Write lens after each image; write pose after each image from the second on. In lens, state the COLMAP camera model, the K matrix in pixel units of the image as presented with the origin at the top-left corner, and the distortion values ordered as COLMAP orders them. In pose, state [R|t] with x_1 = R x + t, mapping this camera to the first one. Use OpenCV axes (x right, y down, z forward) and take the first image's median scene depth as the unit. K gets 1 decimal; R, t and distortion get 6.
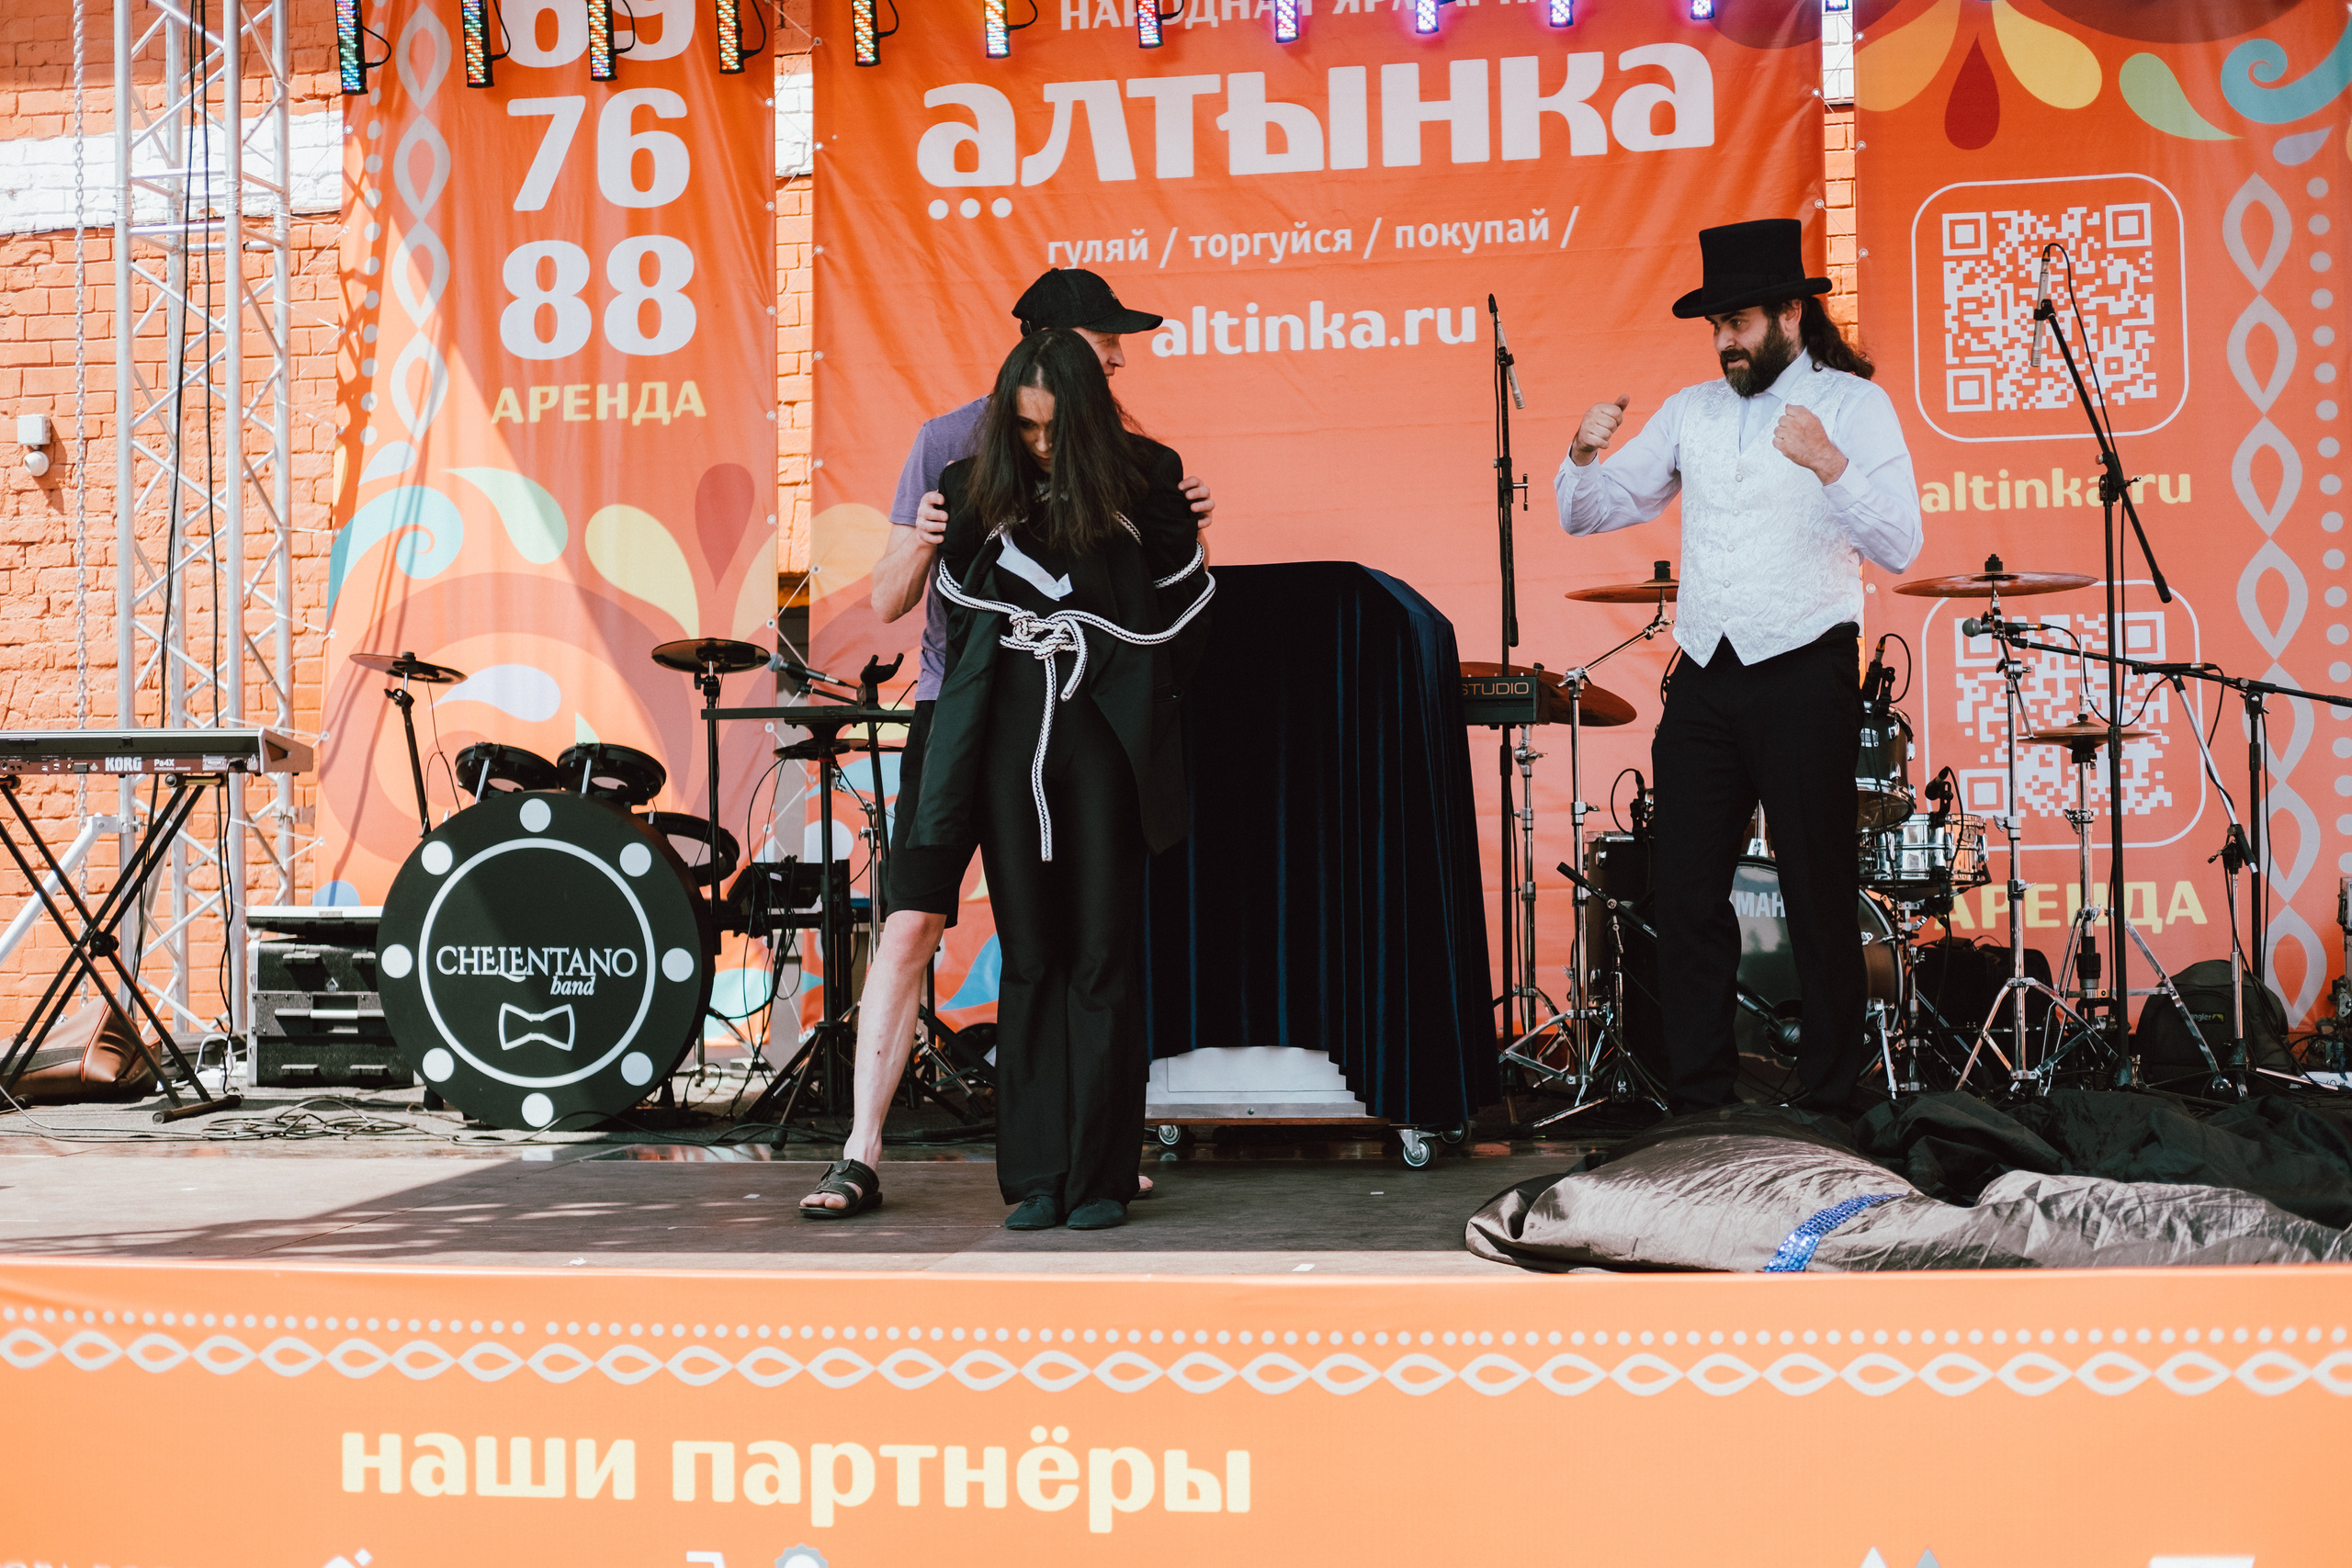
lens RADIAL K [[3672.9, 0, 1153.5], [0, 3672.9, 841.8], [0, 0, 1]] dist [0.029304, -0.011823]
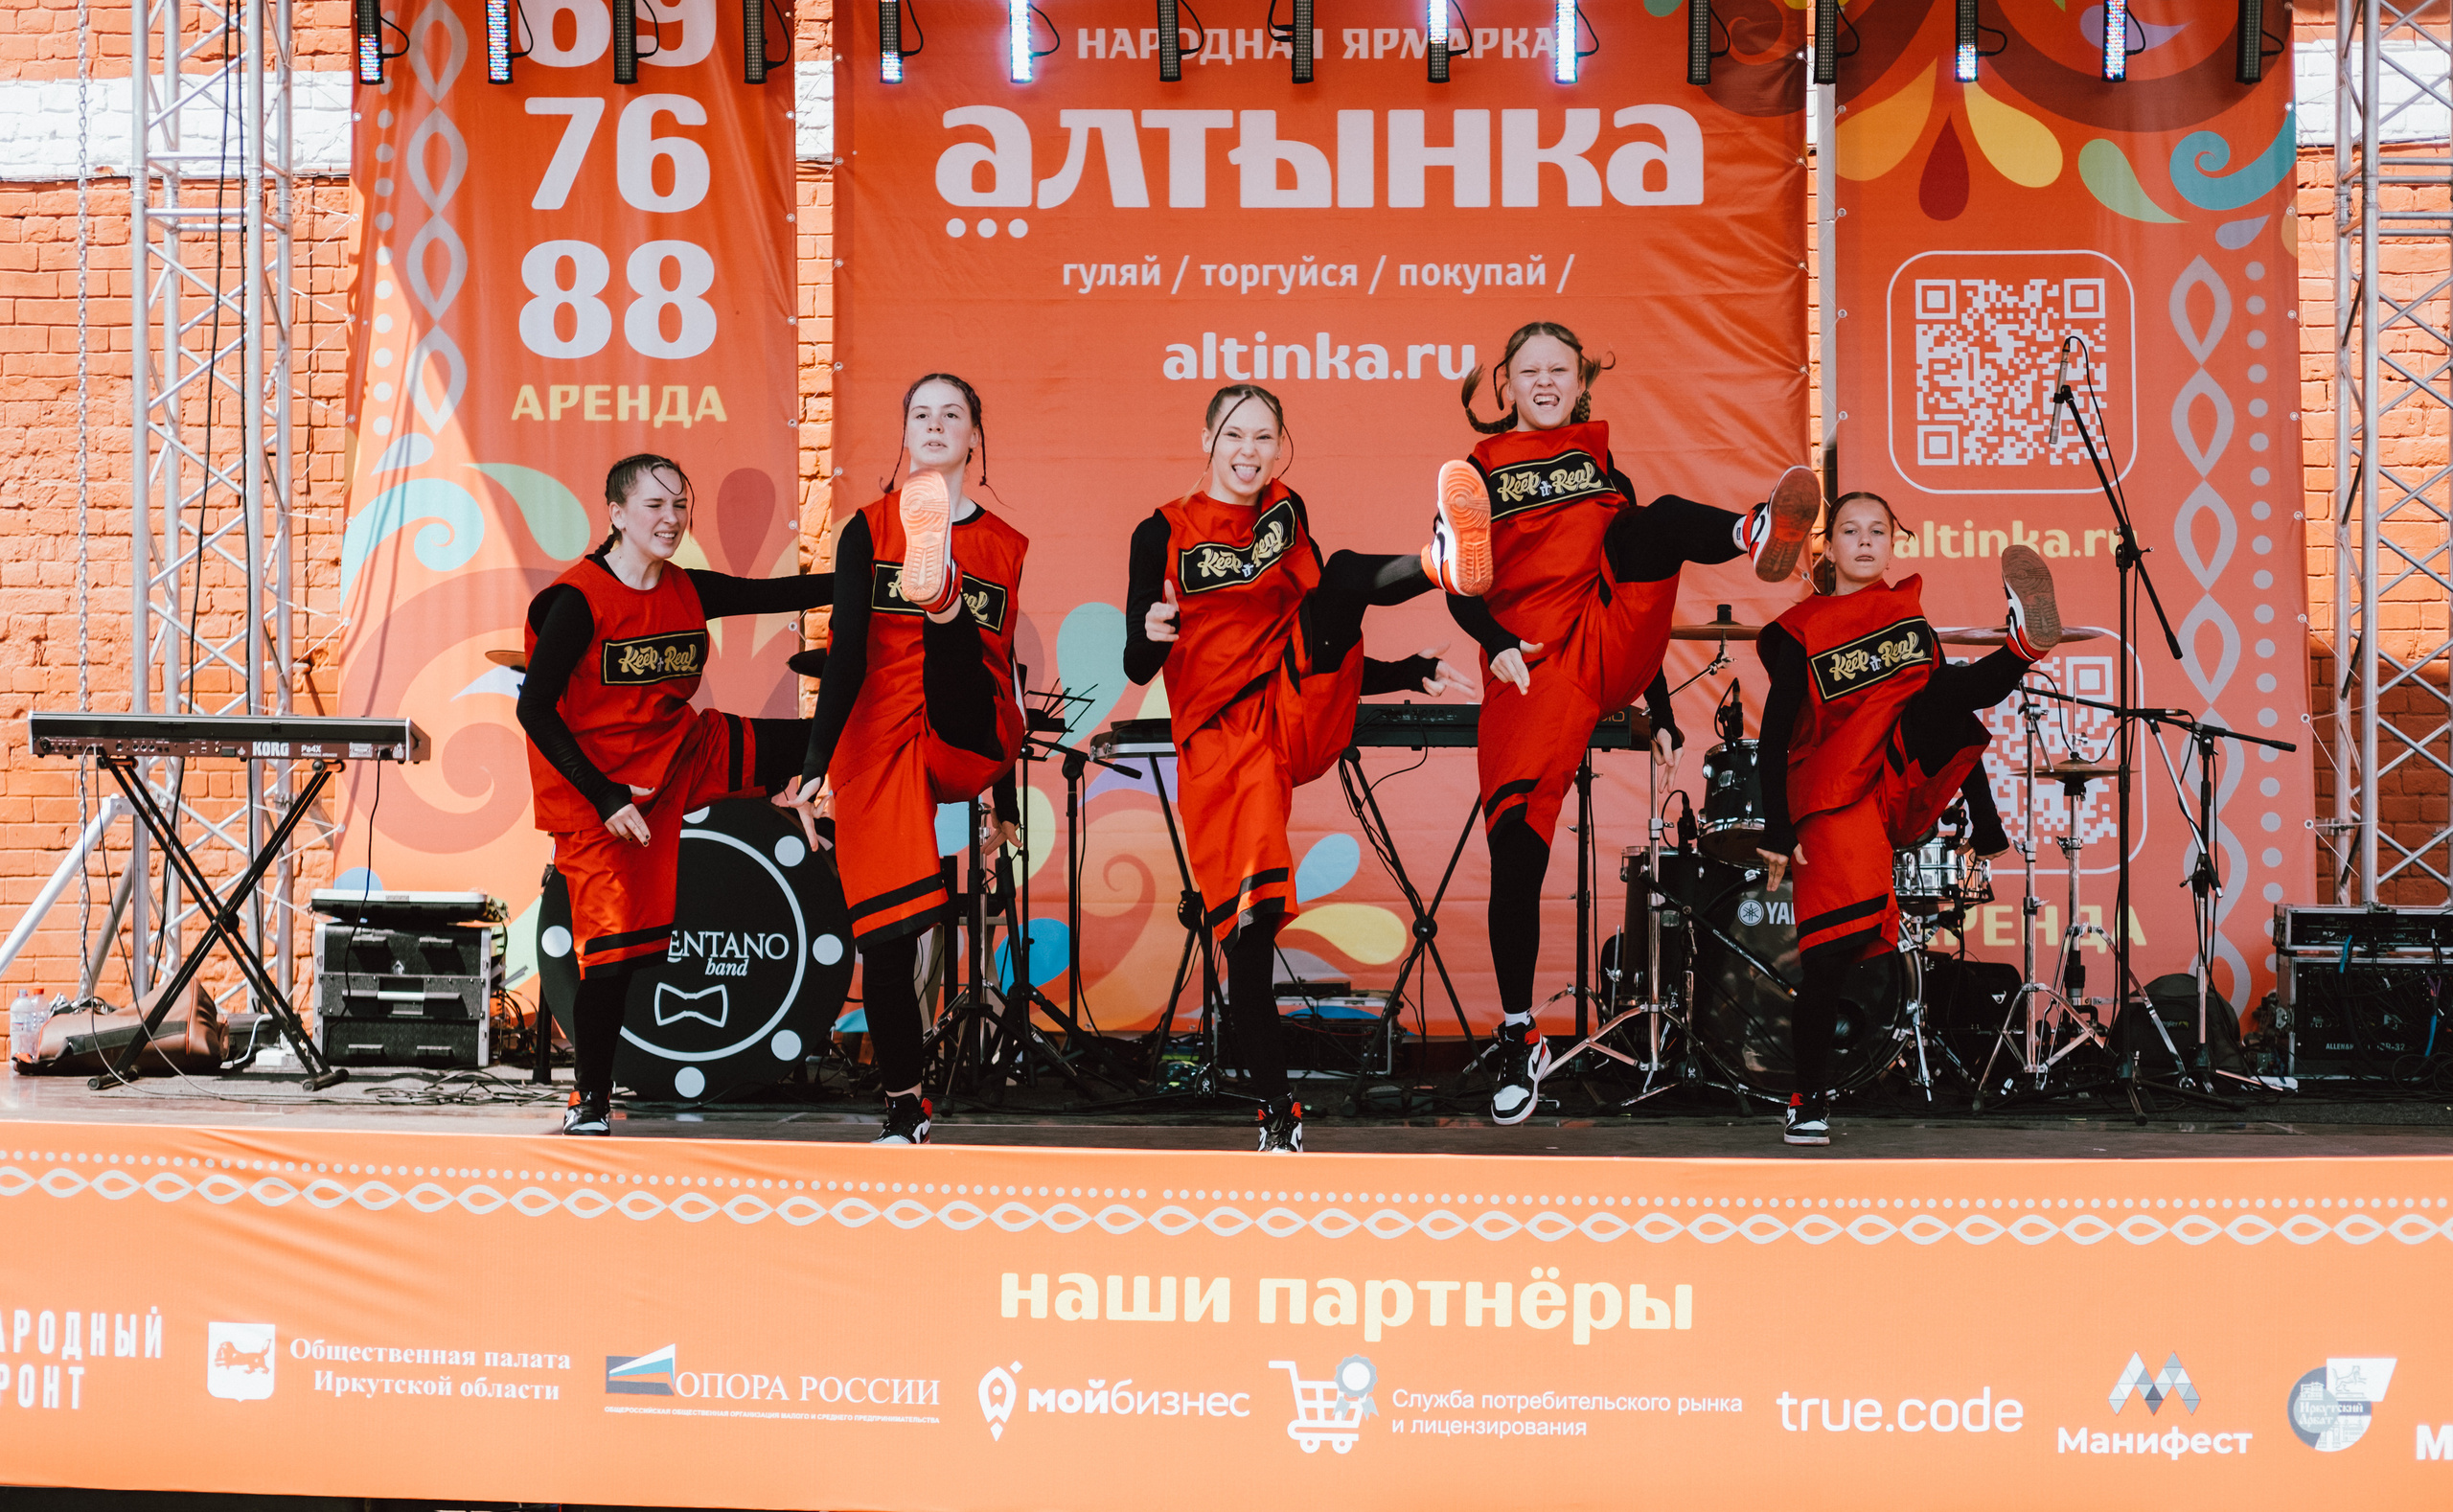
lens RADIAL K [[4464.3, 0, 1304.4], [0, 4464.3, 827.6], [0, 0, 1]] dist [0.060551, 0.019986]
pose [[0.988431, 0.023807, 0.149793, -0.154475], [-0.022630, 0.999698, -0.009559, 0.005681], [-0.149976, 0.006059, 0.988671, -0.263463]]
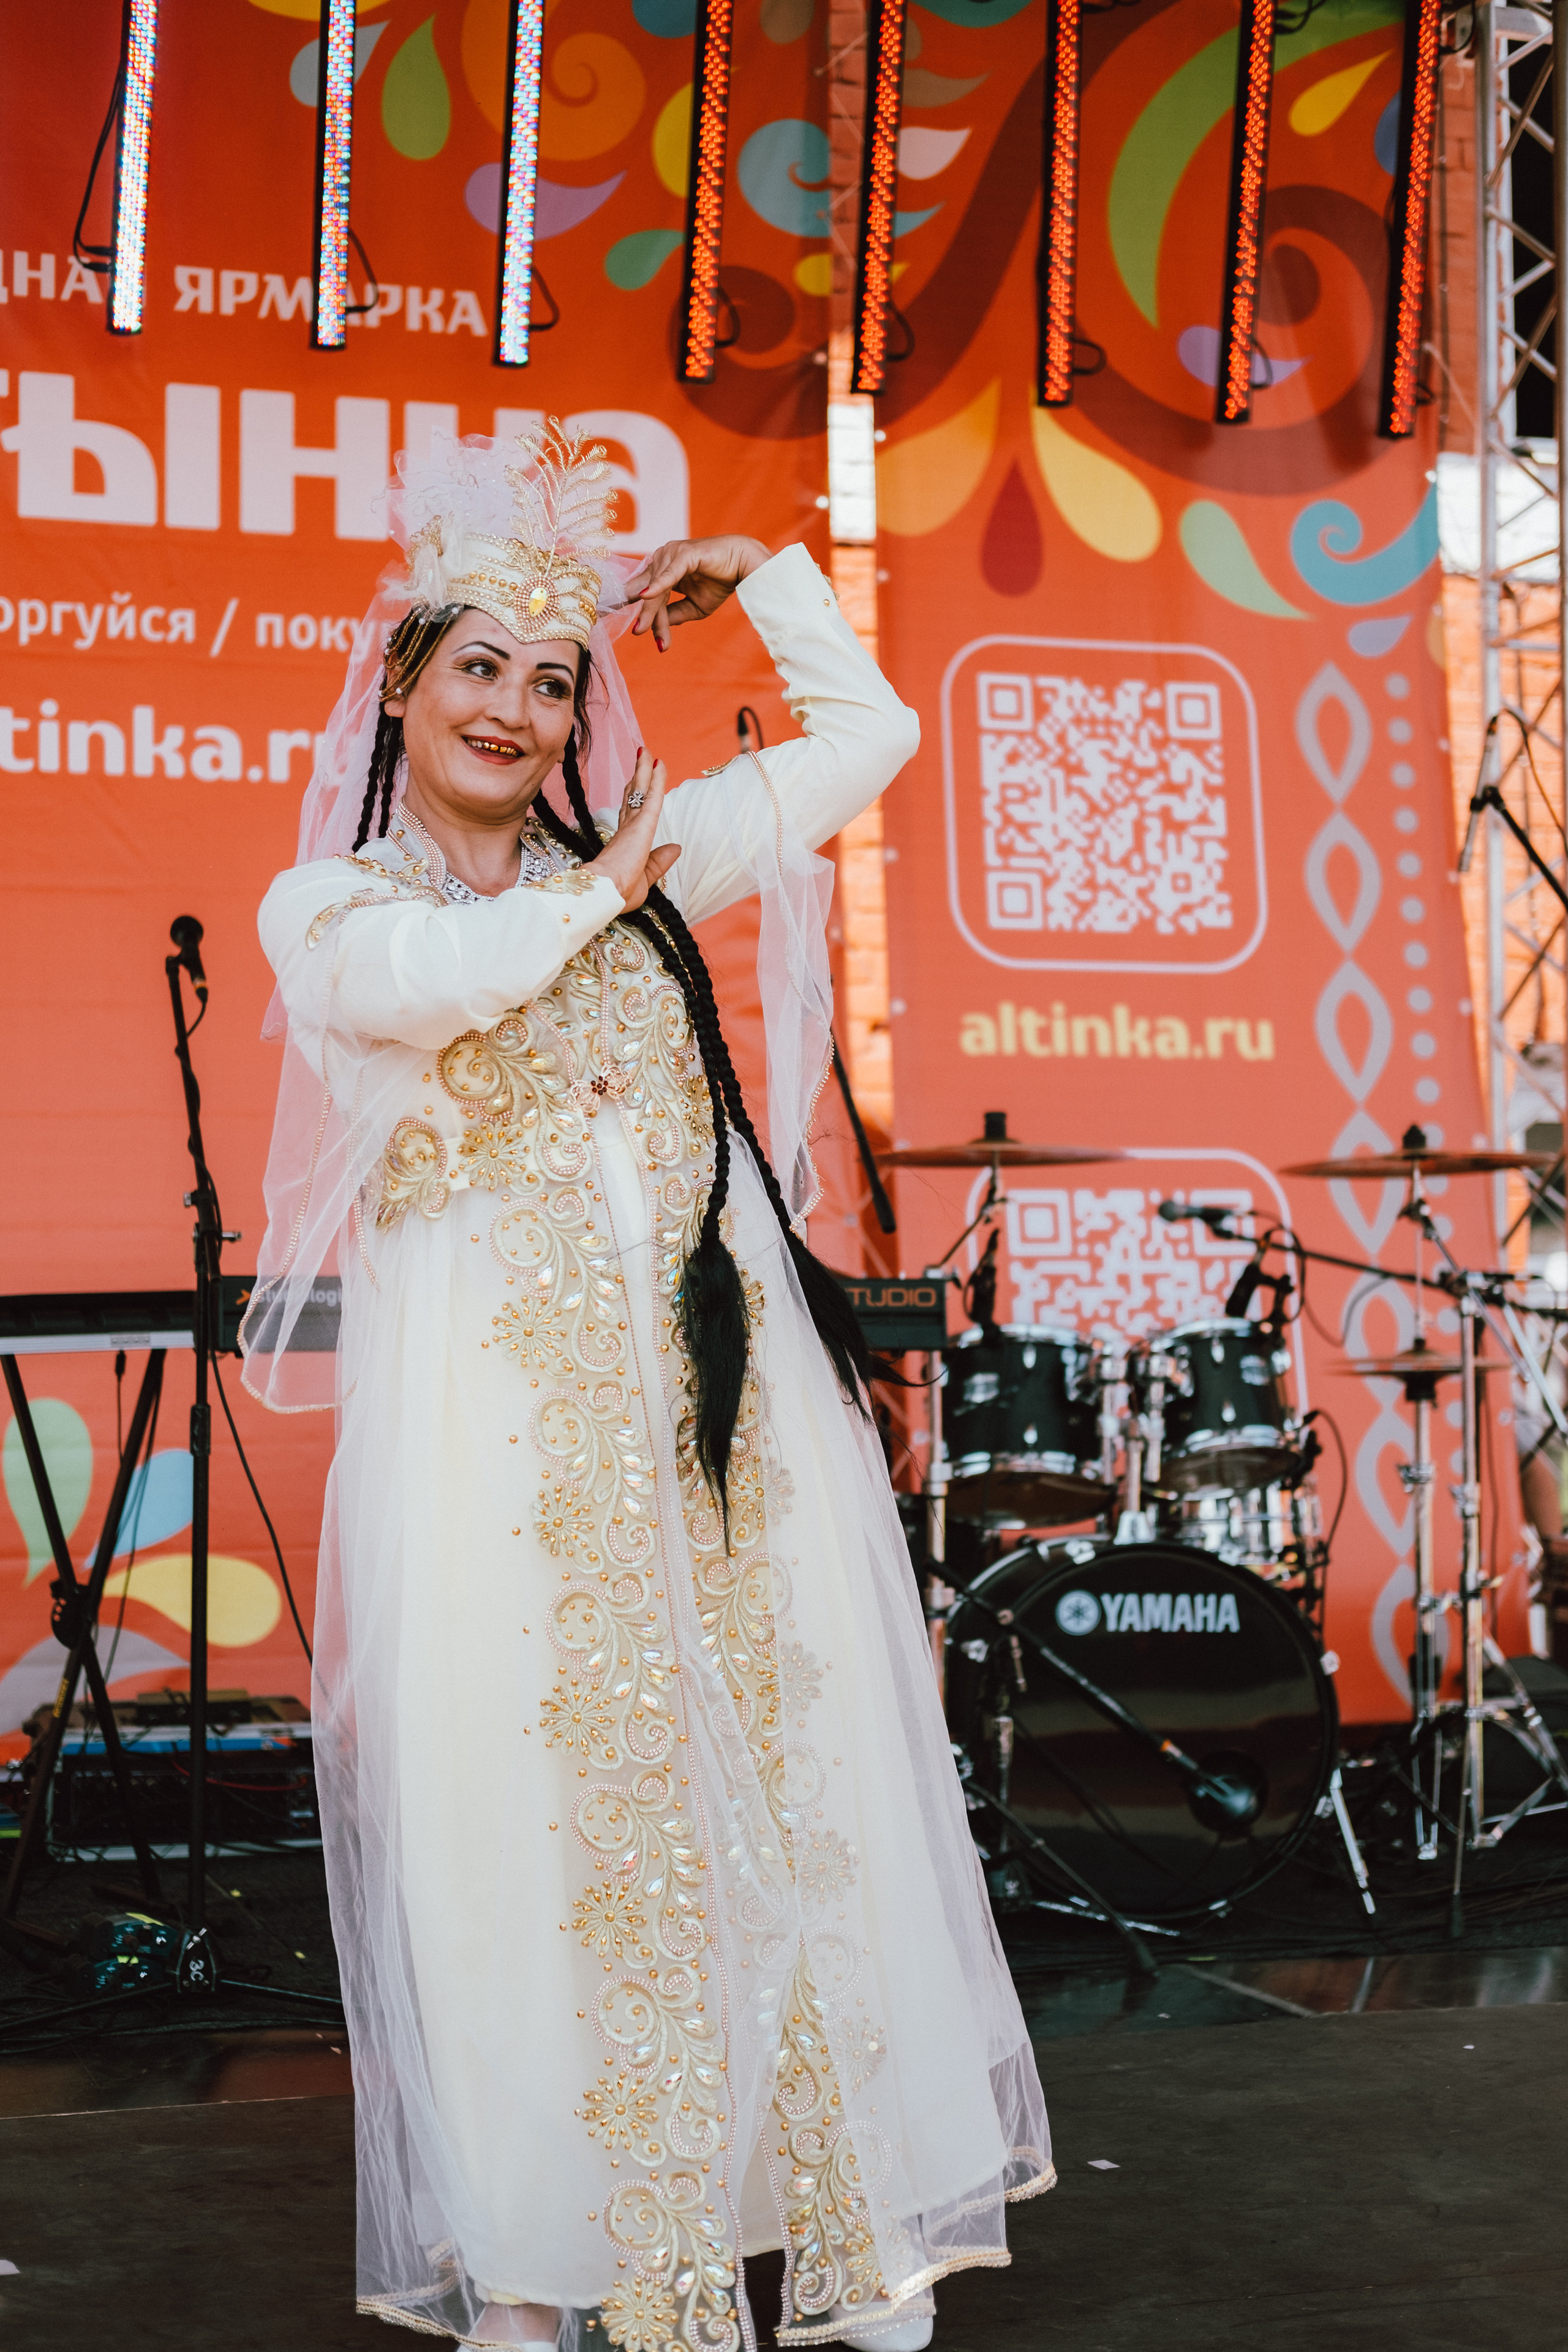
lens RADIAL K [[3651.9, 0, 882.5], [0, 3651.9, 1185.0], [0, 0, 1]] dist [0.060609, -0.213622]
pose [[0.882780, 0.037269, 0.468306, -0.164858], [-0.013851, 0.998480, -0.053351, -0.020417], [-0.469582, 0.040610, 0.881954, 0.330766]]
